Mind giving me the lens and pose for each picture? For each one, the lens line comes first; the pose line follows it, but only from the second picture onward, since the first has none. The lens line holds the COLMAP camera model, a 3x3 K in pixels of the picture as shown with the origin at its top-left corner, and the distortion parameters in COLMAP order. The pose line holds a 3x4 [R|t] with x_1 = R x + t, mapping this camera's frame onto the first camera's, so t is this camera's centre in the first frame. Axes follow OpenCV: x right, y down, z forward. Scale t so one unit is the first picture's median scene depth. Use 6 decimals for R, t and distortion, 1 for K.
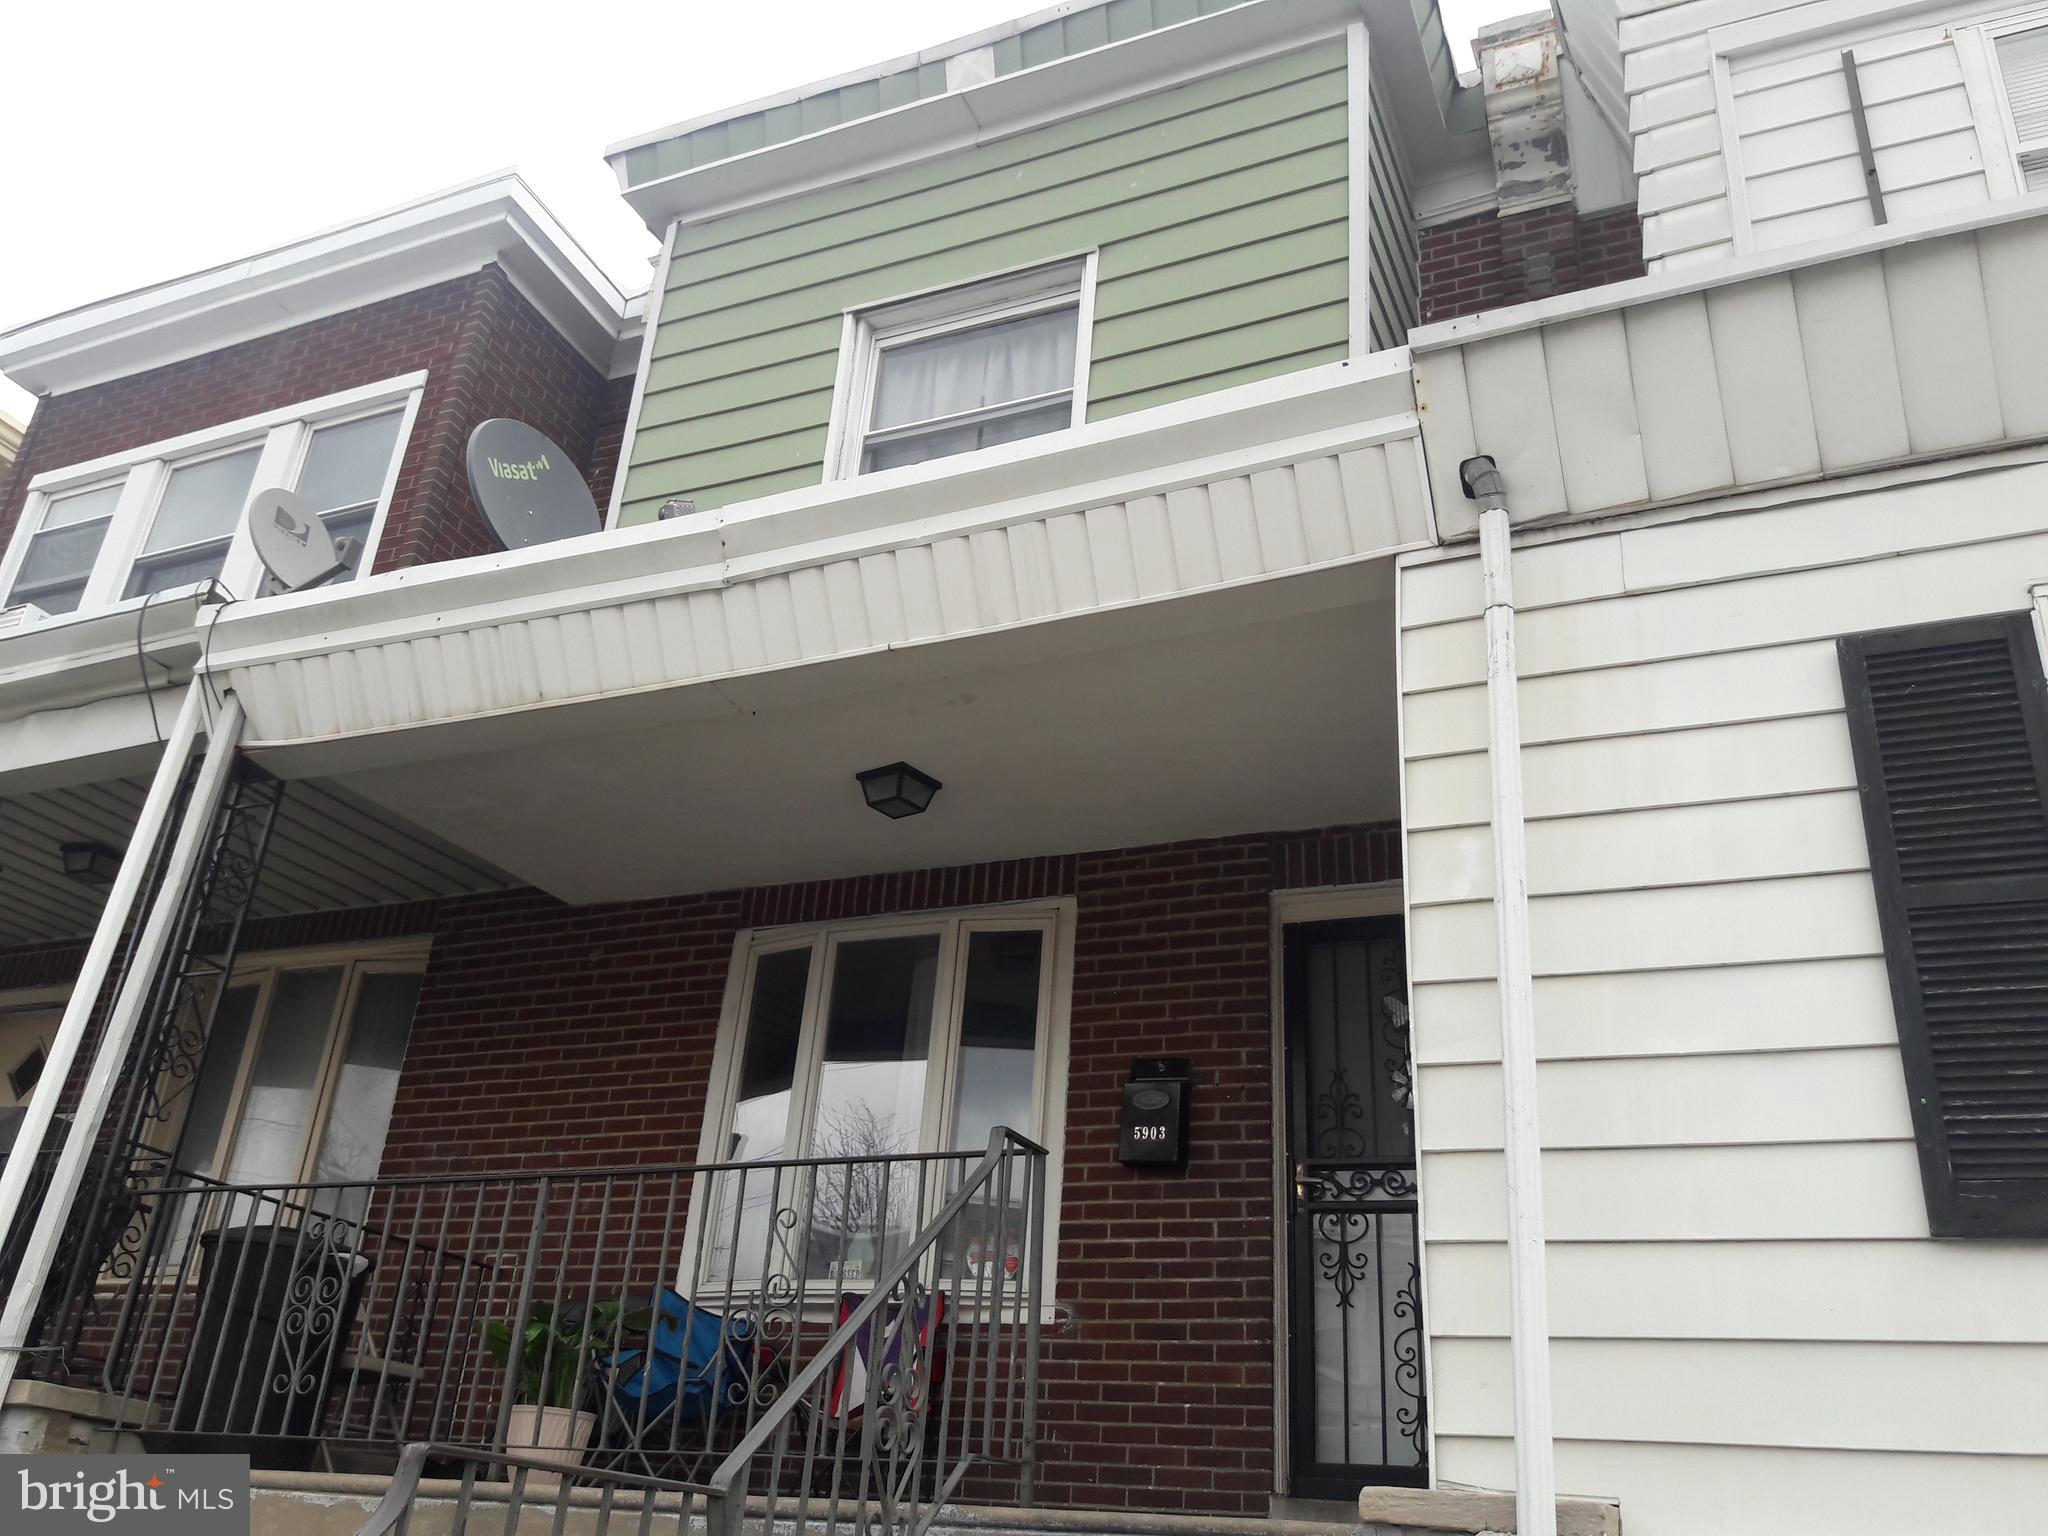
lens RADIAL K [[1713.0, 0, 1024.0], [0, 1713.0, 768.0], [0, 0, 1]] dist [0.195276, -0.492843]
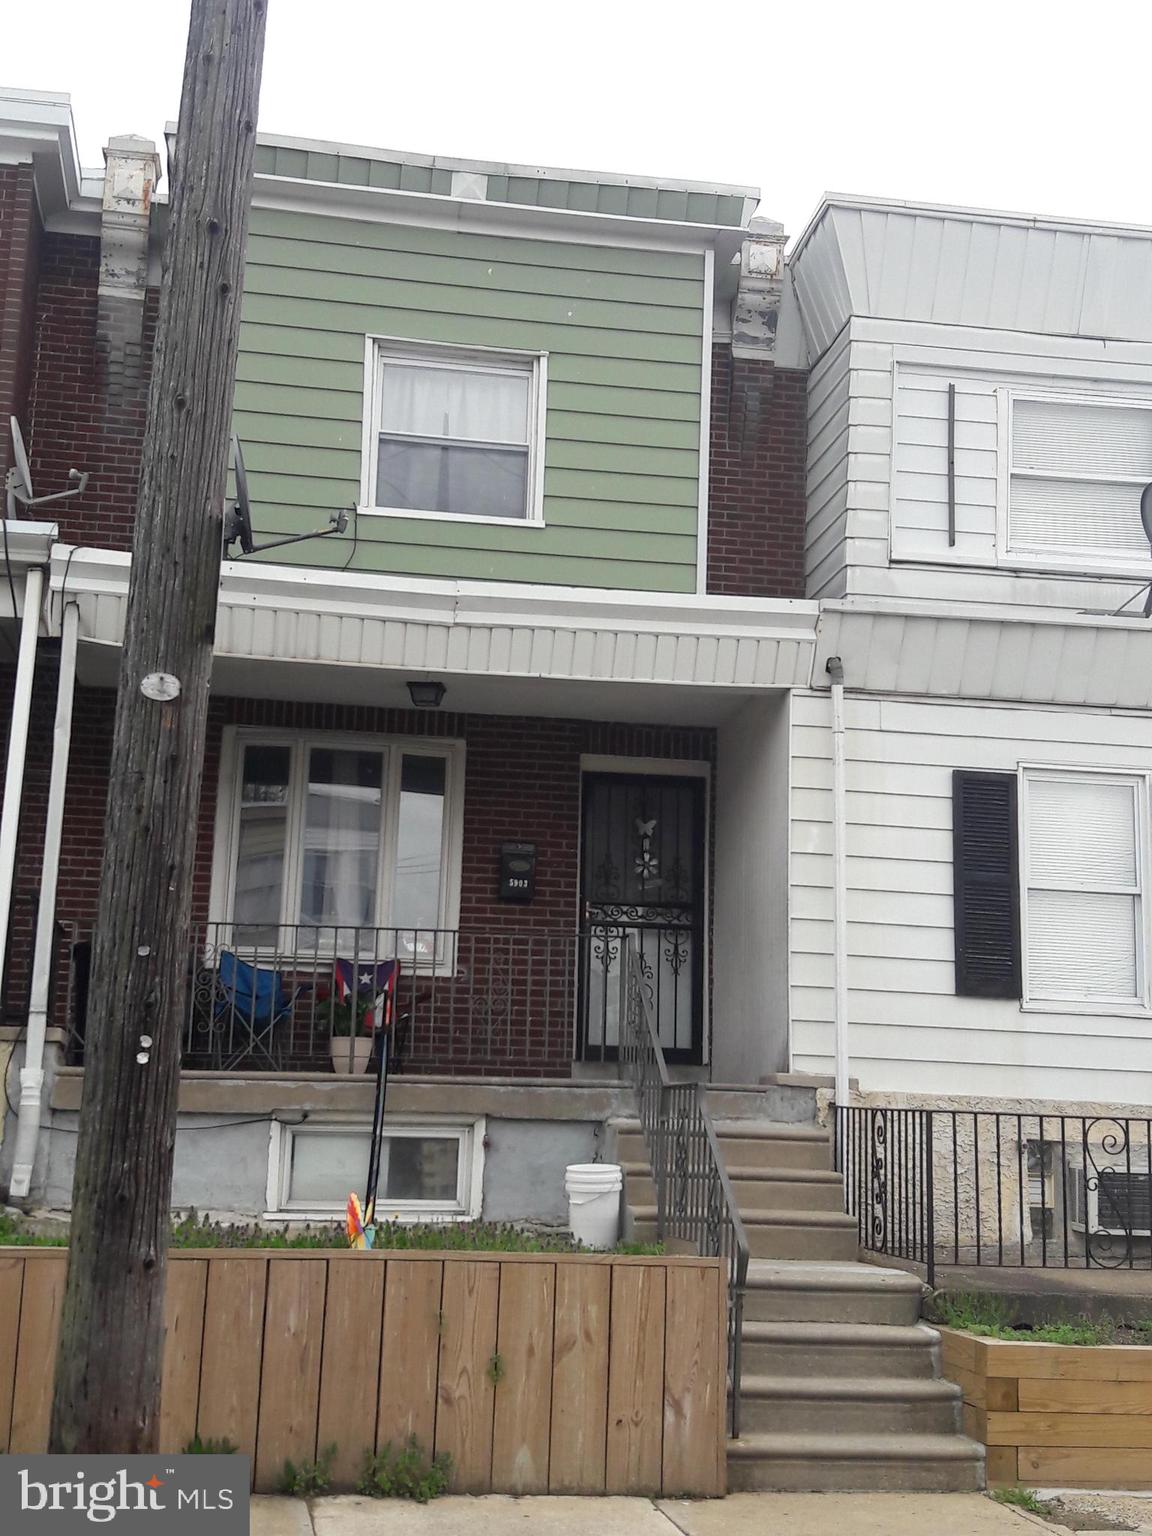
lens RADIAL K [[2032.4, 0, 571.9], [0, 2032.4, 797.9], [0, 0, 1]] dist [0.366069, -1.249490]
pose [[0.834511, 0.044852, 0.549162, -1.083996], [-0.210671, 0.946925, 0.242799, -0.420123], [-0.509125, -0.318312, 0.799668, -0.756893]]
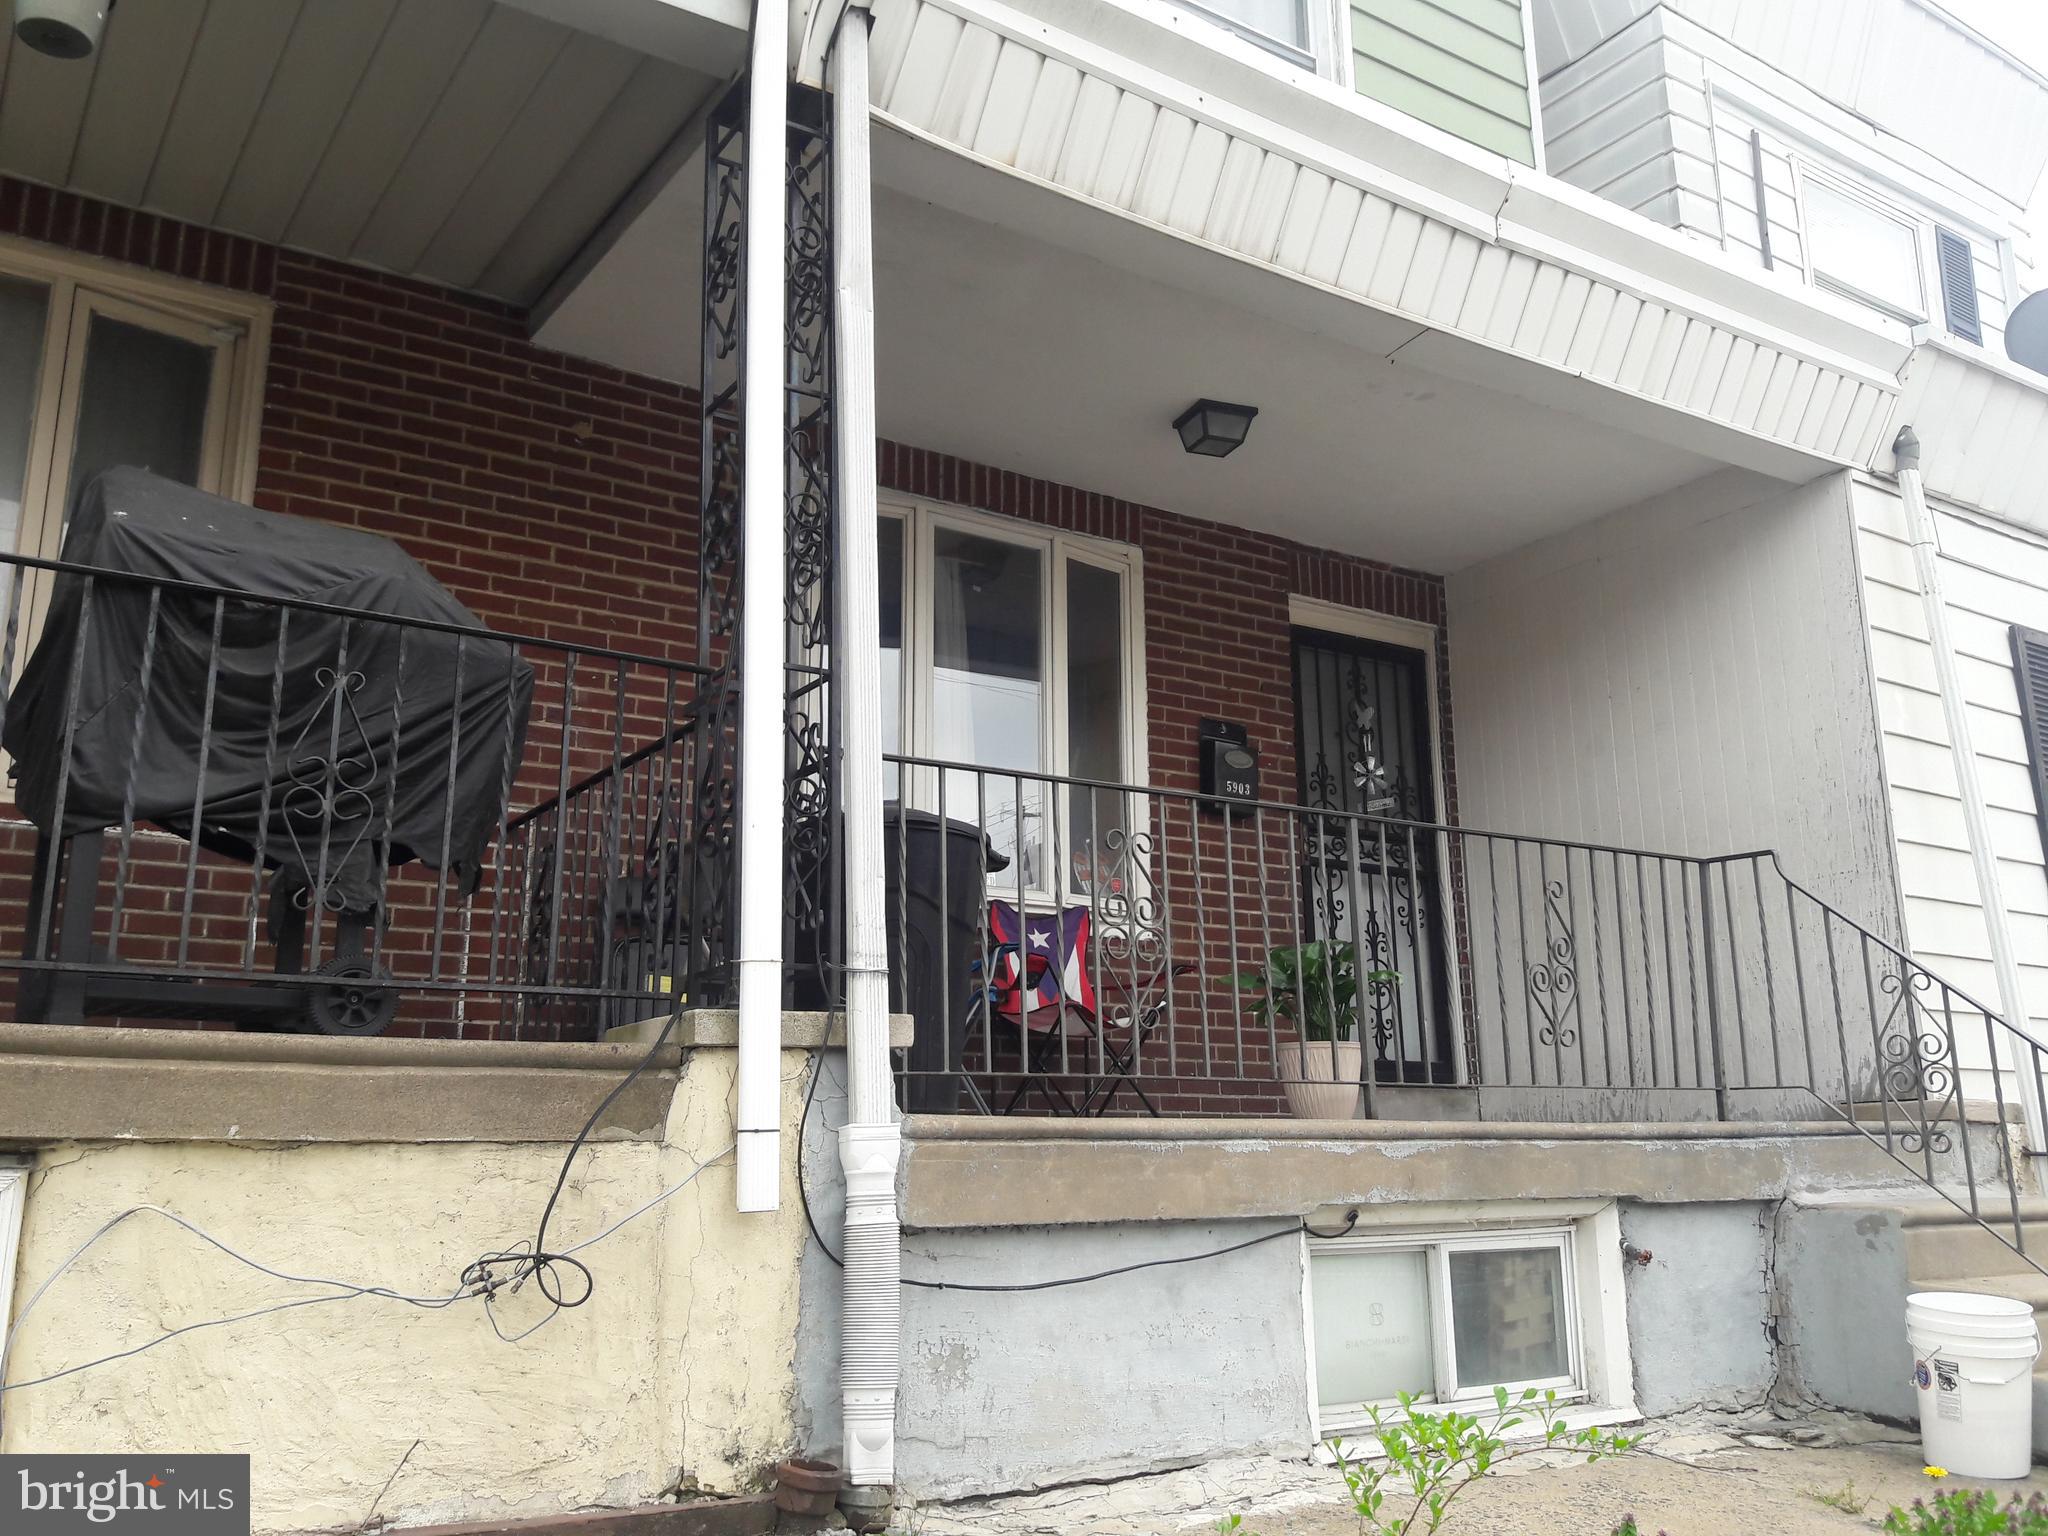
lens RADIAL K [[1713.0, 0, 1024.0], [0, 1713.0, 768.0], [0, 0, 1]] dist [0.195276, -0.492843]
pose [[0.529676, 0.110023, 0.841034, -0.939963], [-0.326262, 0.941691, 0.082287, 0.150006], [-0.782941, -0.317983, 0.534688, 0.506342]]
